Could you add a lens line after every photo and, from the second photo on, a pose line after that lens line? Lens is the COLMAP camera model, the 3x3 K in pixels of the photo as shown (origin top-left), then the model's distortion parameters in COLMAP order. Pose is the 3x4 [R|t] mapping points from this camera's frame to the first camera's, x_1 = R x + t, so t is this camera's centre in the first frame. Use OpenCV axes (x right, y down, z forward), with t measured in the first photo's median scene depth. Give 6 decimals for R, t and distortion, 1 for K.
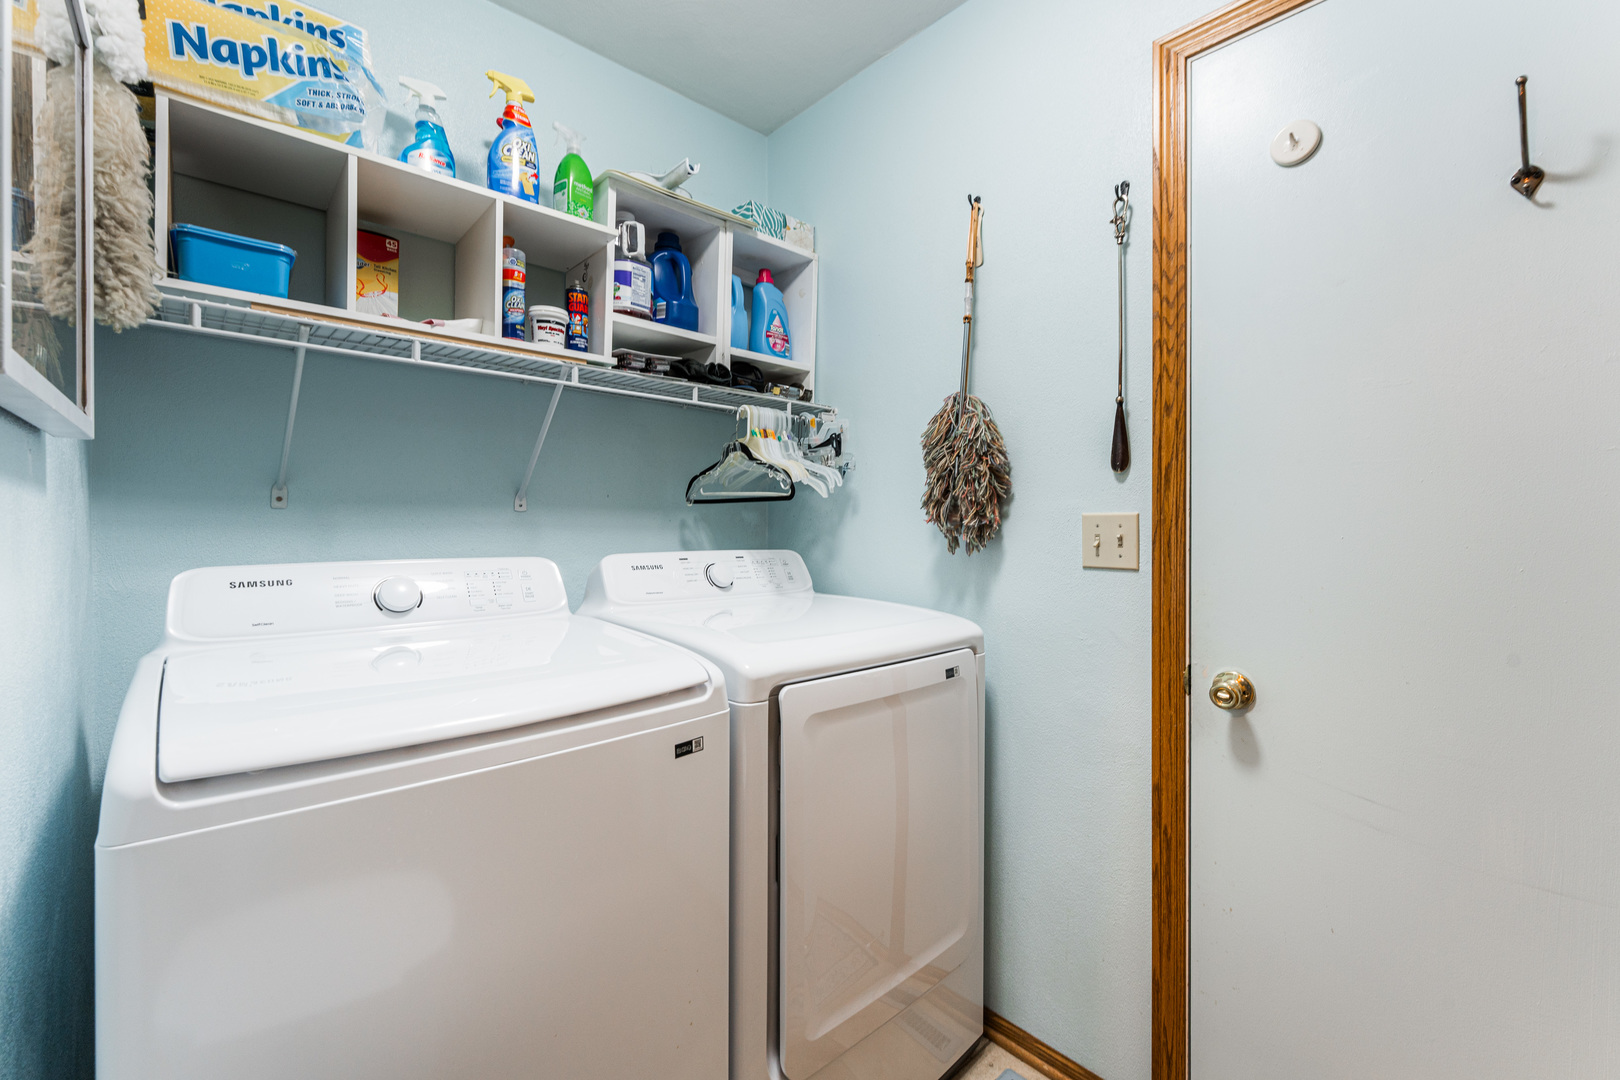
lens RADIAL K [[669.8, 0, 811.9], [0, 669.8, 534.1], [0, 0, 1]] dist [-0.000291, 0.000045]
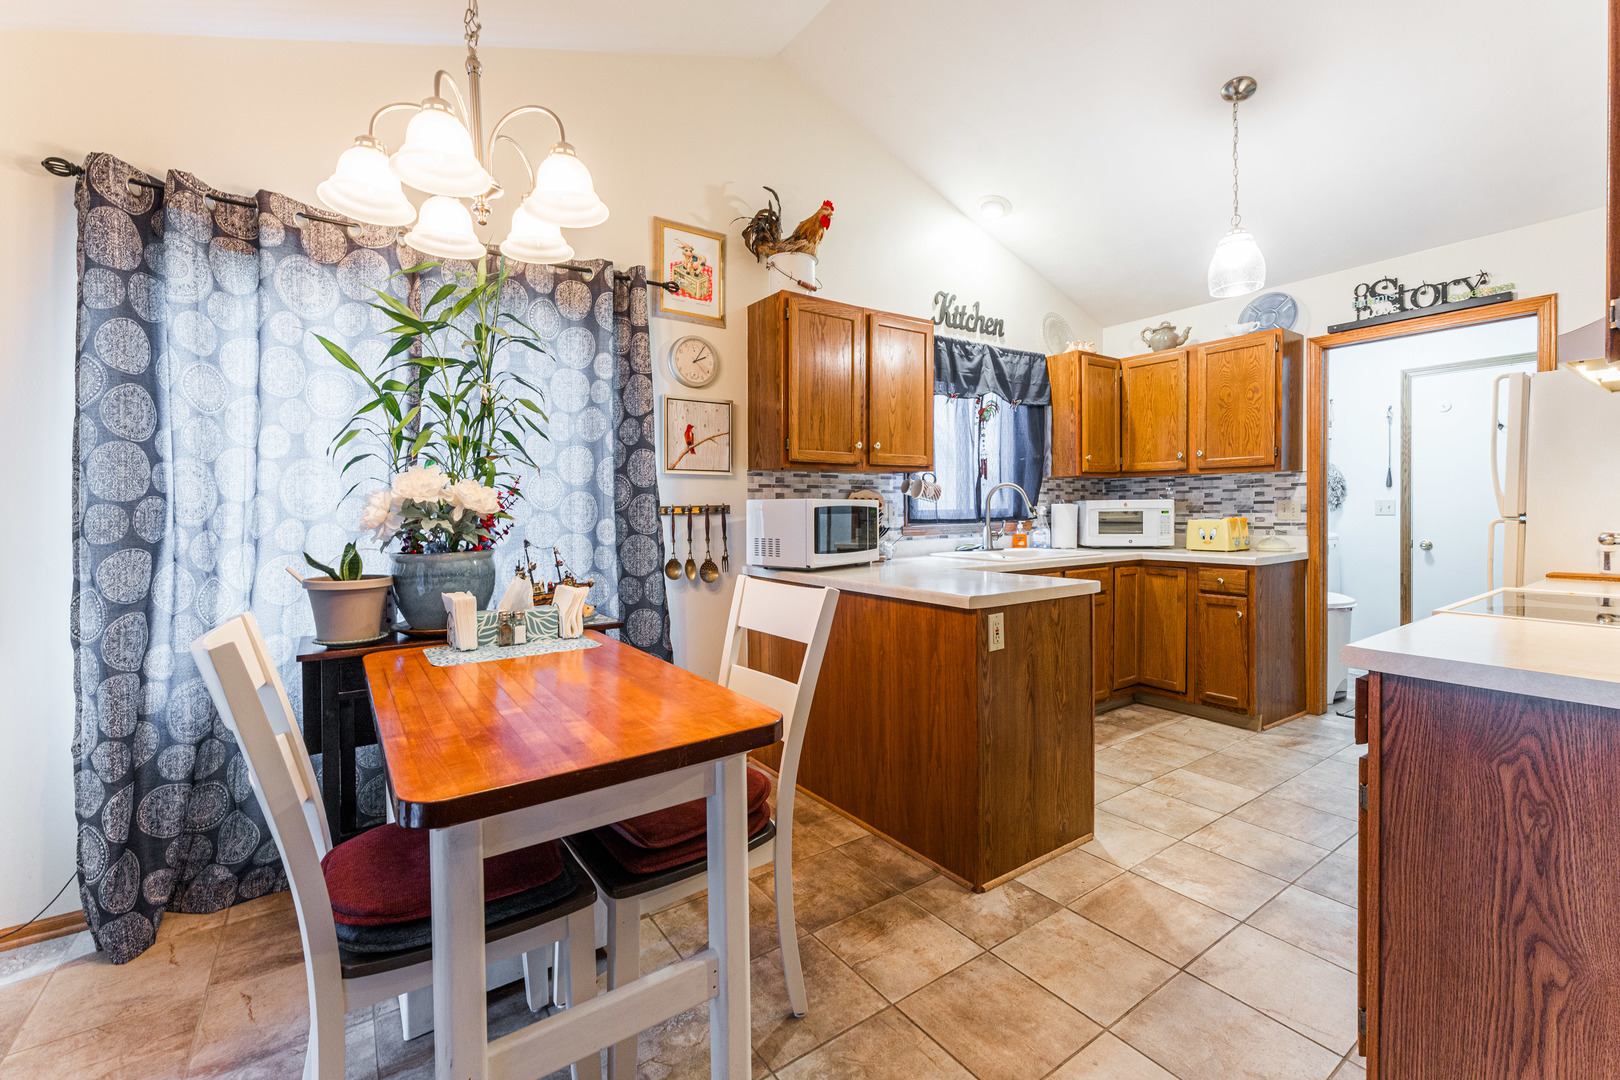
lens RADIAL K [[669.8, 0, 808.1], [0, 669.8, 528.7], [0, 0, 1]] dist [-0.000291, 0.000045]
pose [[0.990218, -0.004720, -0.139450, -2.185963], [0.006690, 0.999884, 0.013659, 0.057570], [0.139369, -0.014458, 0.990135, -3.075143]]
